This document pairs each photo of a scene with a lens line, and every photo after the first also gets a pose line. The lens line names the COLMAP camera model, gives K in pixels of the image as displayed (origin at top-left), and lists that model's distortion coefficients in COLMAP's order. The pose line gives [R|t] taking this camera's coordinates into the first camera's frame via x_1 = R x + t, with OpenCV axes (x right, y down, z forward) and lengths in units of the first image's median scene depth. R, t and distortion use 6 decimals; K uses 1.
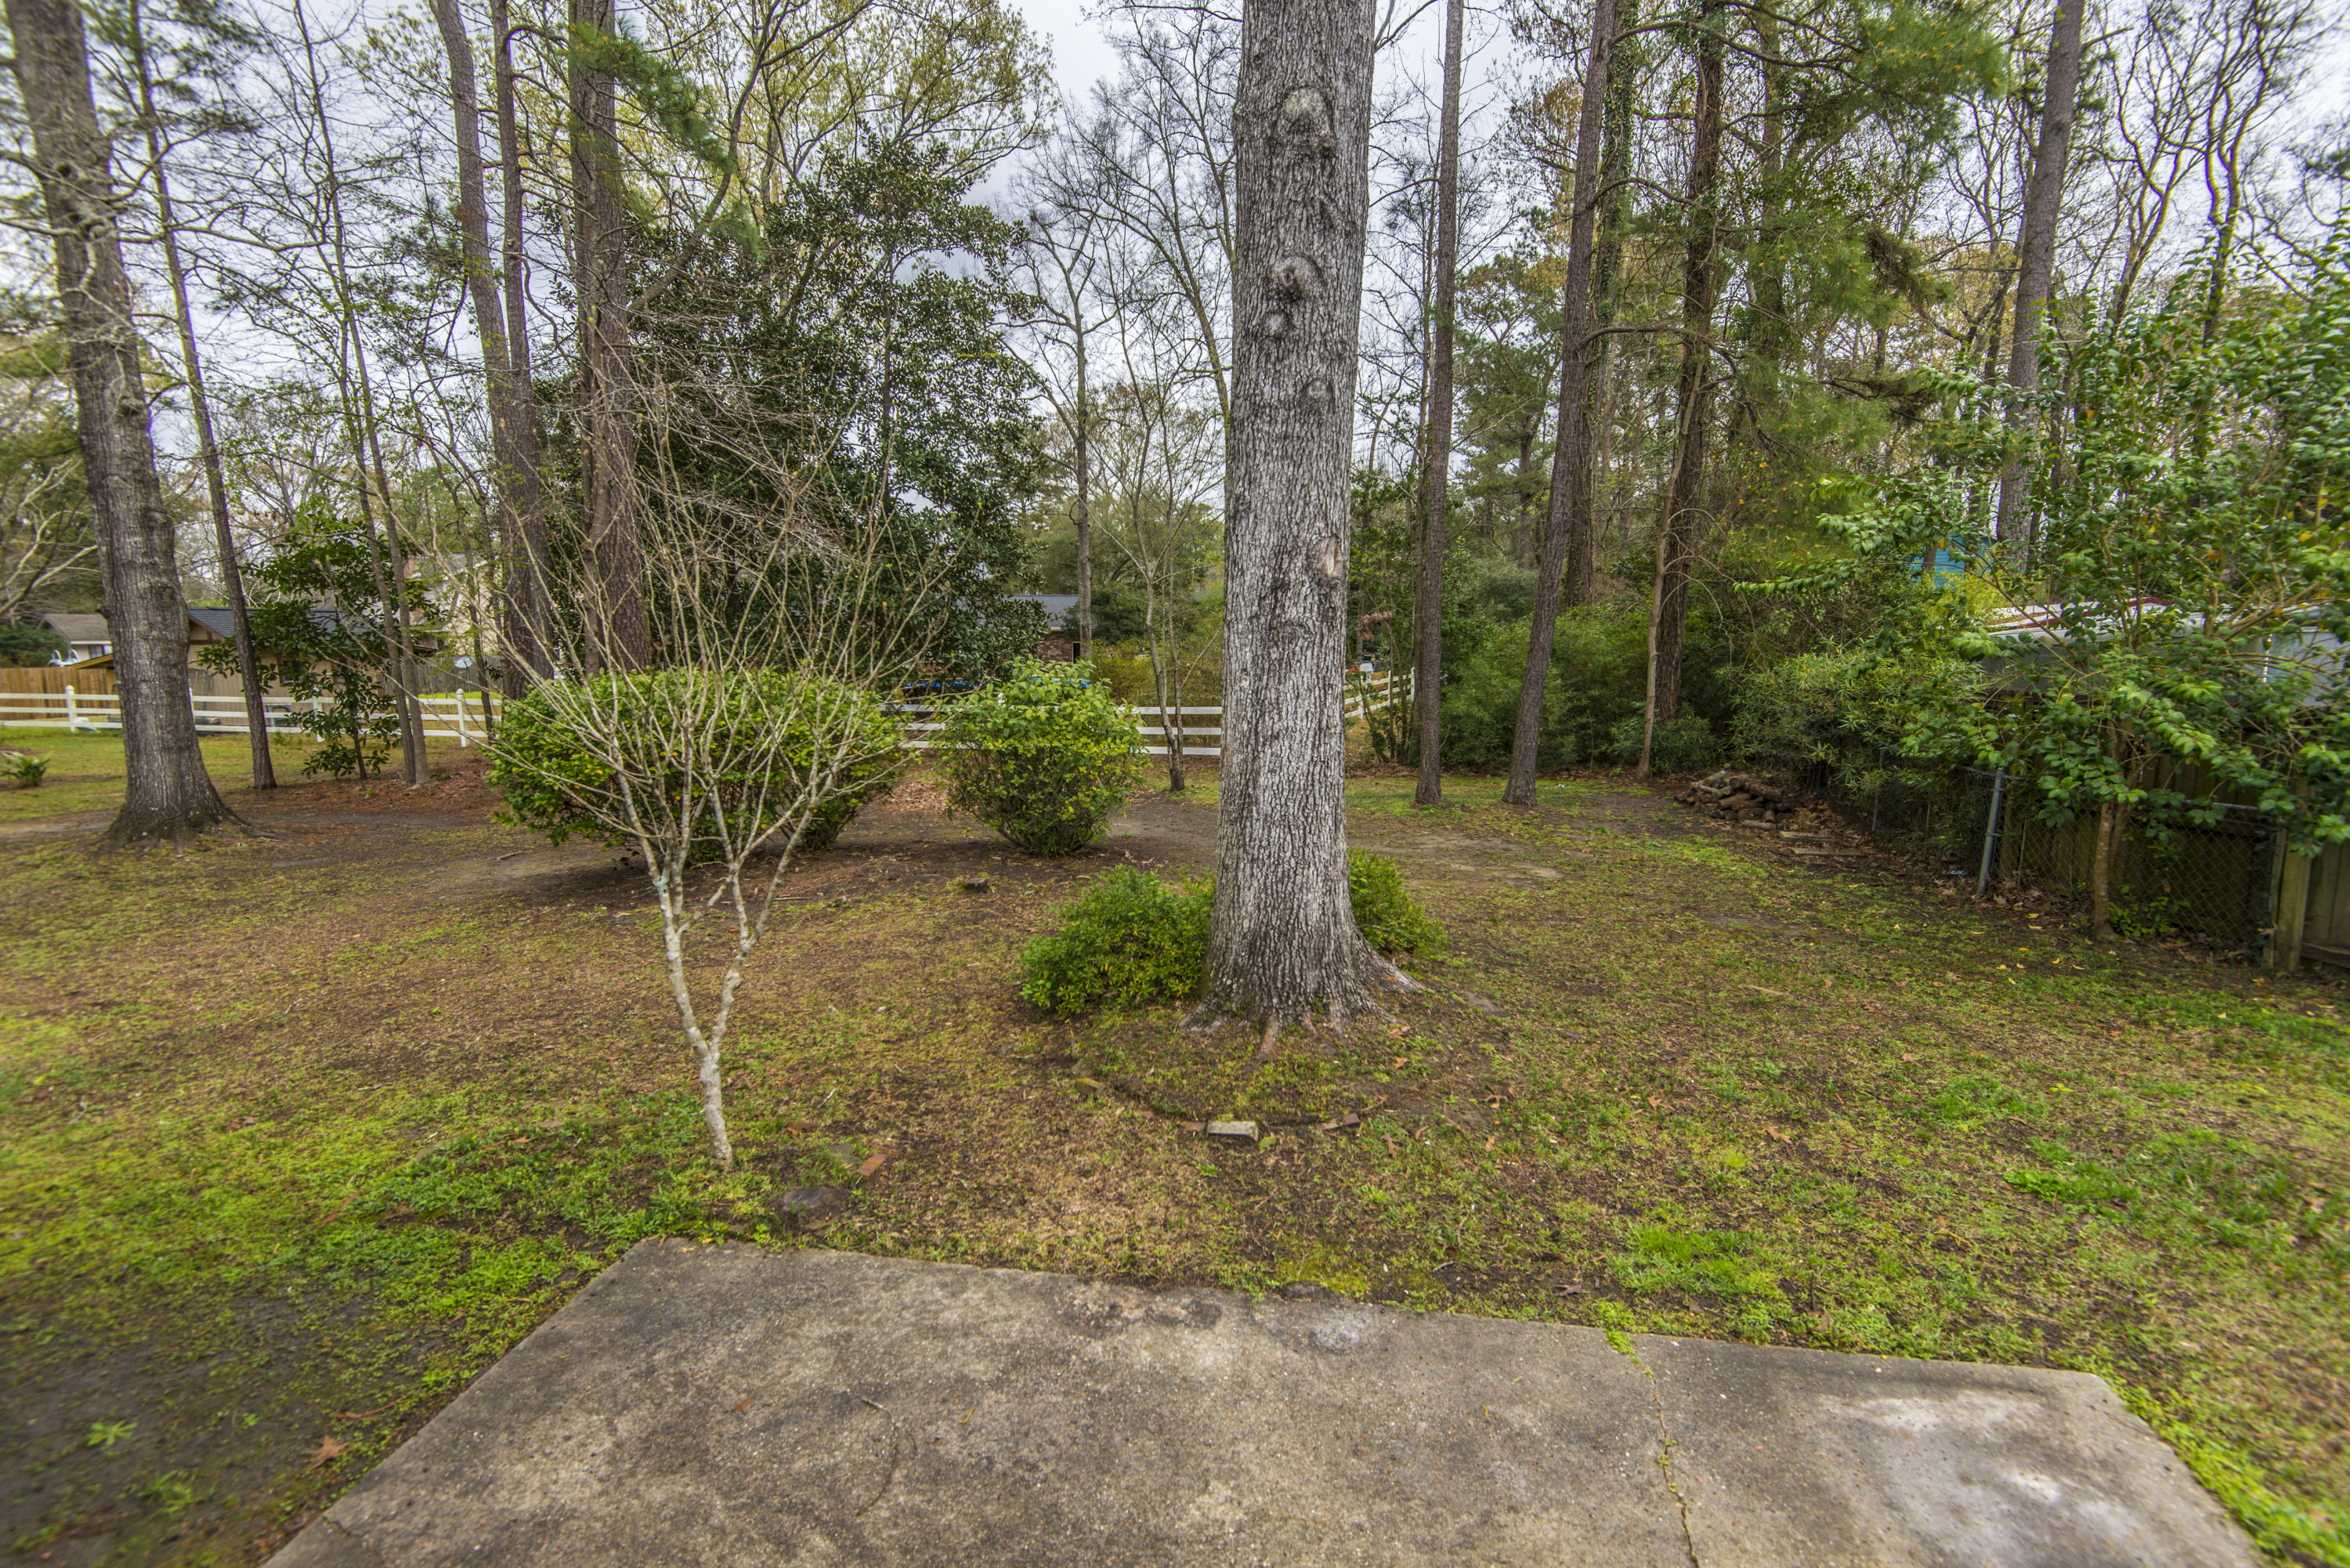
lens RADIAL K [[1063.3, 0, 1176.1], [0, 1063.3, 776.1], [0, 0, 1]] dist [0.034943, -0.020622]
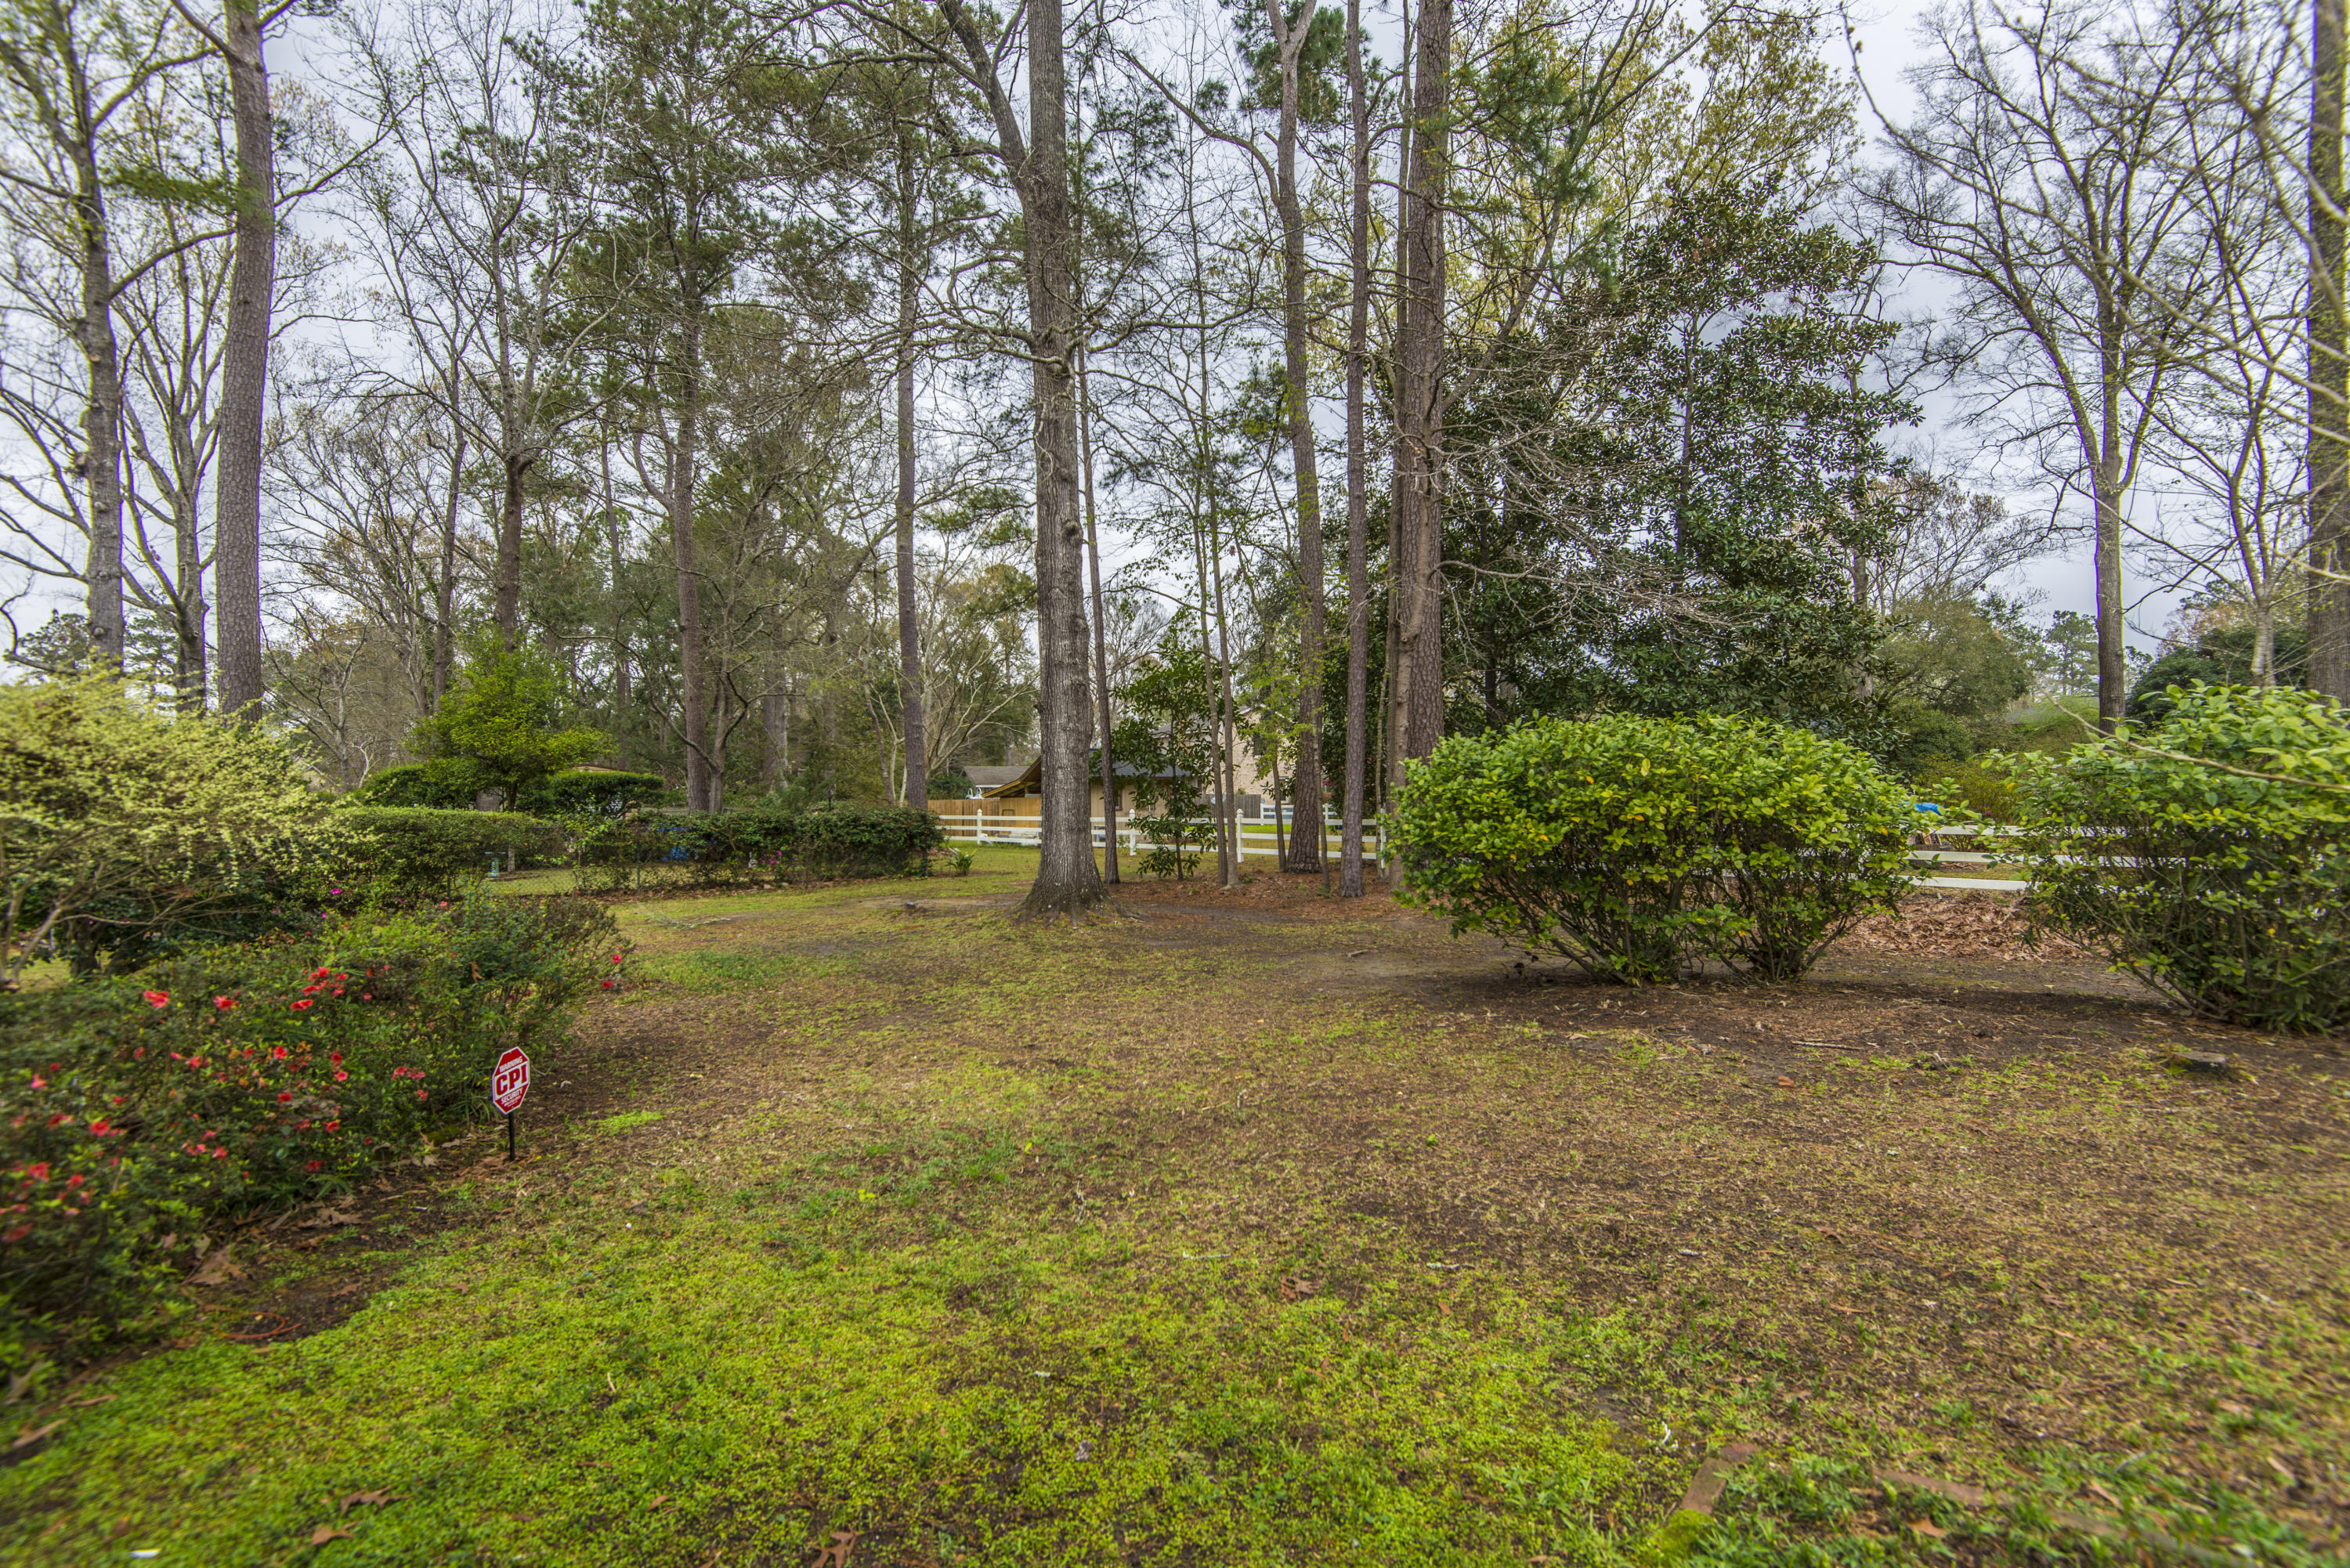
lens RADIAL K [[1084.4, 0, 1175.0], [0, 1084.4, 784.0], [0, 0, 1]] dist [0.013497, 0.000171]
pose [[0.821482, -0.008536, -0.570171, -0.215822], [-0.065621, 0.991830, -0.109393, 0.040068], [0.566446, 0.127279, 0.814210, 0.155696]]
